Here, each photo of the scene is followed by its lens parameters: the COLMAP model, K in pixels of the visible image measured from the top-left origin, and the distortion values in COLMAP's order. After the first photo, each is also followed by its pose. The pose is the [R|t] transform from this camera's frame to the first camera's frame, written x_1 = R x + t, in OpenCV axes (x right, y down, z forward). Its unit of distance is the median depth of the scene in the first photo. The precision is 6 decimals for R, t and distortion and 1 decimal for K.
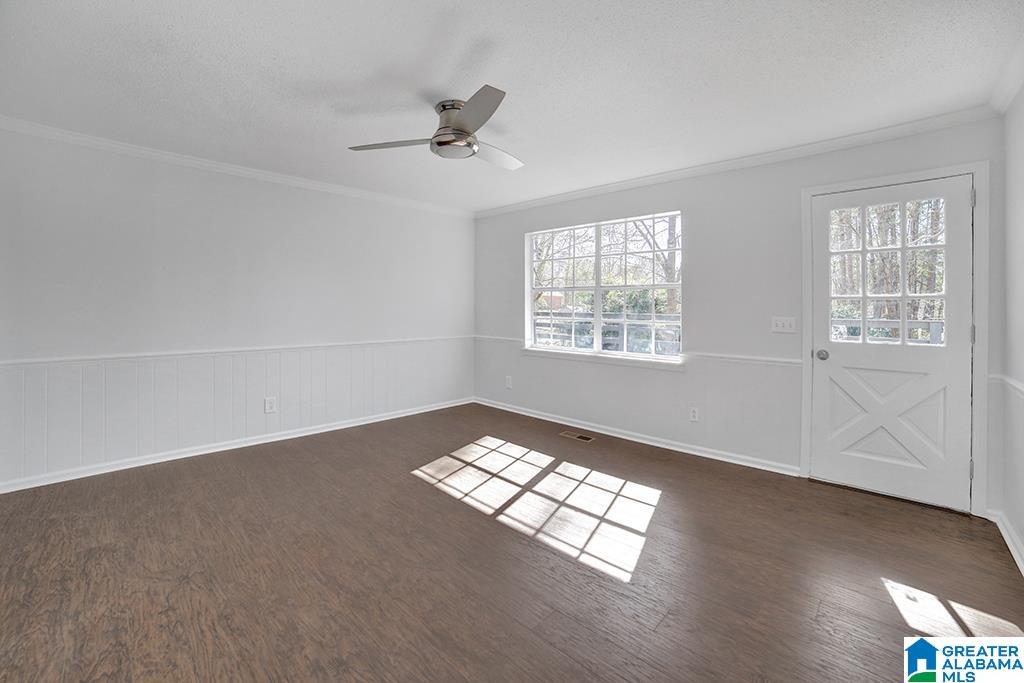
lens RADIAL K [[422.5, 0, 512.8], [0, 422.5, 306.0], [0, 0, 1]] dist [-0.103554, 0.022409]
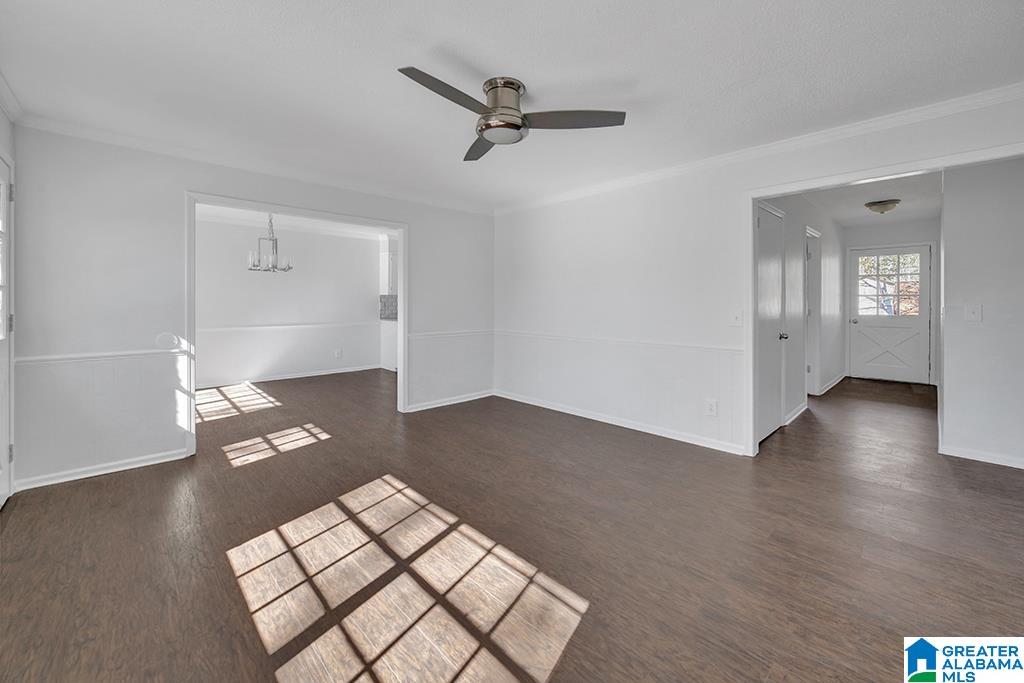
lens RADIAL K [[404.4, 0, 511.1], [0, 404.4, 306.3], [0, 0, 1]] dist [-0.017397, -0.000118]
pose [[-0.999200, -0.014800, 0.037159, -0.169759], [-0.014793, 0.999890, 0.000469, 0.004650], [-0.037162, -0.000081, -0.999309, 1.704633]]
